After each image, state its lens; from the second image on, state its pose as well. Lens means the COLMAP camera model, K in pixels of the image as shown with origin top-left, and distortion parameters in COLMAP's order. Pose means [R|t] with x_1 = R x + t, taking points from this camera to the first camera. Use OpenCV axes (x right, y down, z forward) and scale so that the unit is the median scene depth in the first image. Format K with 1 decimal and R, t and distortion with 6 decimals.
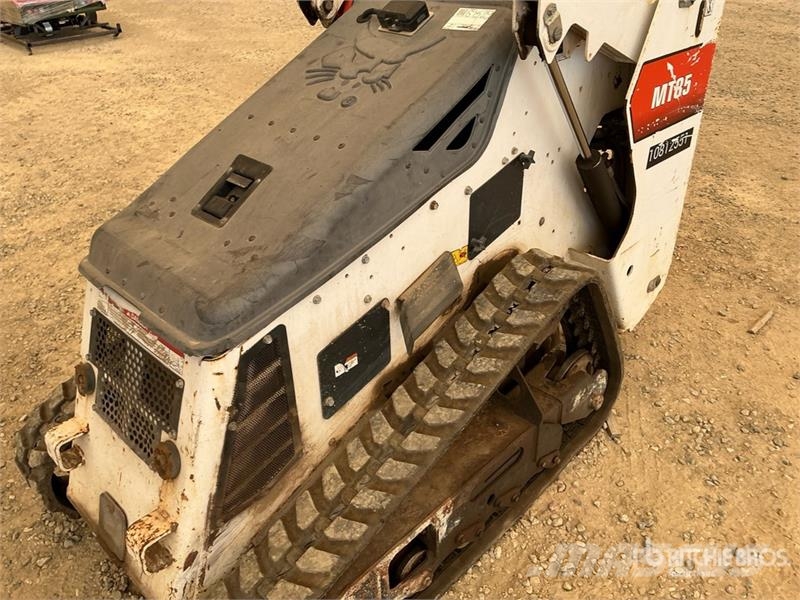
lens RADIAL K [[662.3, 0, 400.0], [0, 662.3, 300.0], [0, 0, 1]] dist [0.079117, -0.142168]
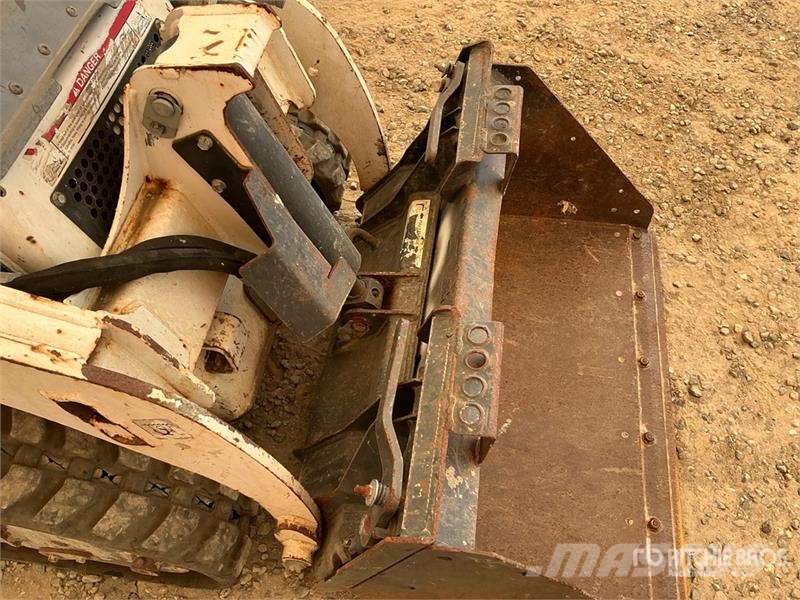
lens RADIAL K [[673.6, 0, 413.0], [0, 673.6, 300.4], [0, 0, 1]] dist [0.093810, -0.202785]
pose [[-0.596978, -0.652631, 0.466573, -0.926726], [0.431278, 0.229322, 0.872589, -0.326710], [-0.676474, 0.722139, 0.144565, 0.736060]]
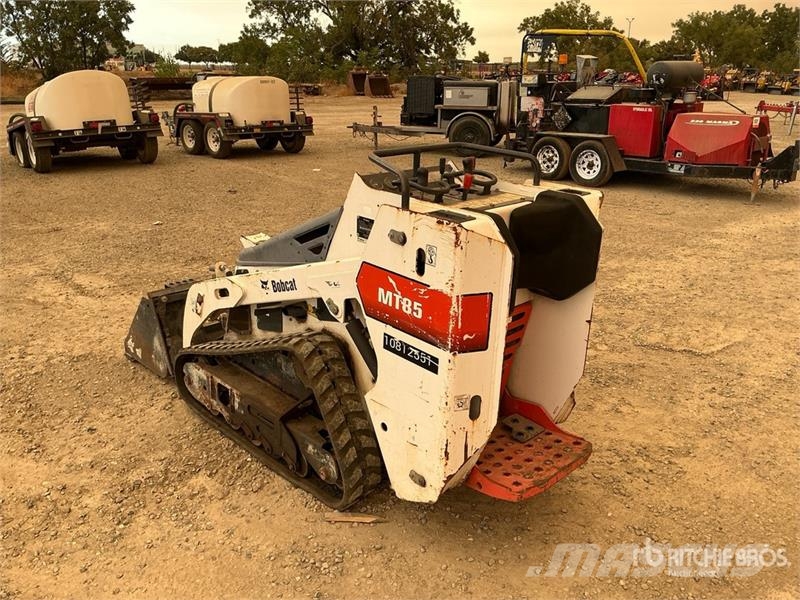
lens RADIAL K [[662.3, 0, 400.0], [0, 662.3, 300.0], [0, 0, 1]] dist [0.079117, -0.142168]
pose [[-0.031866, 0.367814, -0.929353, 1.837422], [-0.541142, 0.775406, 0.325441, -0.845576], [0.840328, 0.513282, 0.174331, 0.893094]]
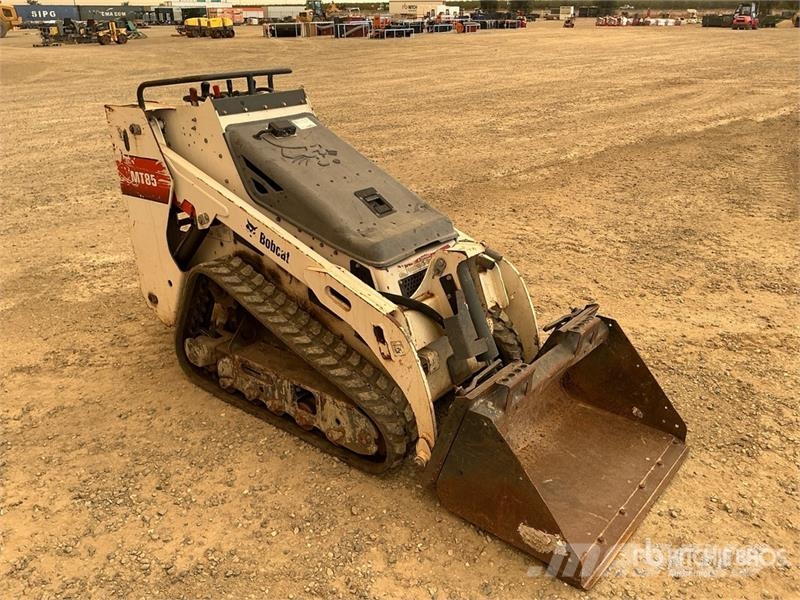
lens RADIAL K [[662.3, 0, 400.0], [0, 662.3, 300.0], [0, 0, 1]] dist [0.079117, -0.142168]
pose [[-0.085401, -0.352823, 0.931785, -2.050387], [0.547758, 0.764565, 0.339709, -0.530601], [-0.832267, 0.539404, 0.127967, 0.760294]]
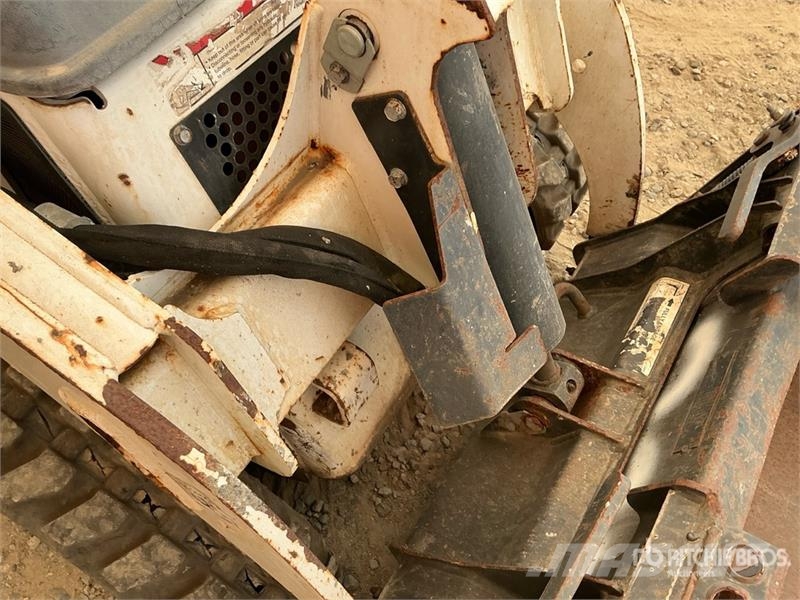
lens RADIAL K [[670.7, 0, 404.6], [0, 670.7, 300.8], [0, 0, 1]] dist [0.084038, -0.153492]
pose [[-0.217101, -0.771602, 0.597911, -0.776852], [0.545860, 0.411837, 0.729676, -0.161229], [-0.809261, 0.484789, 0.331777, 0.763822]]
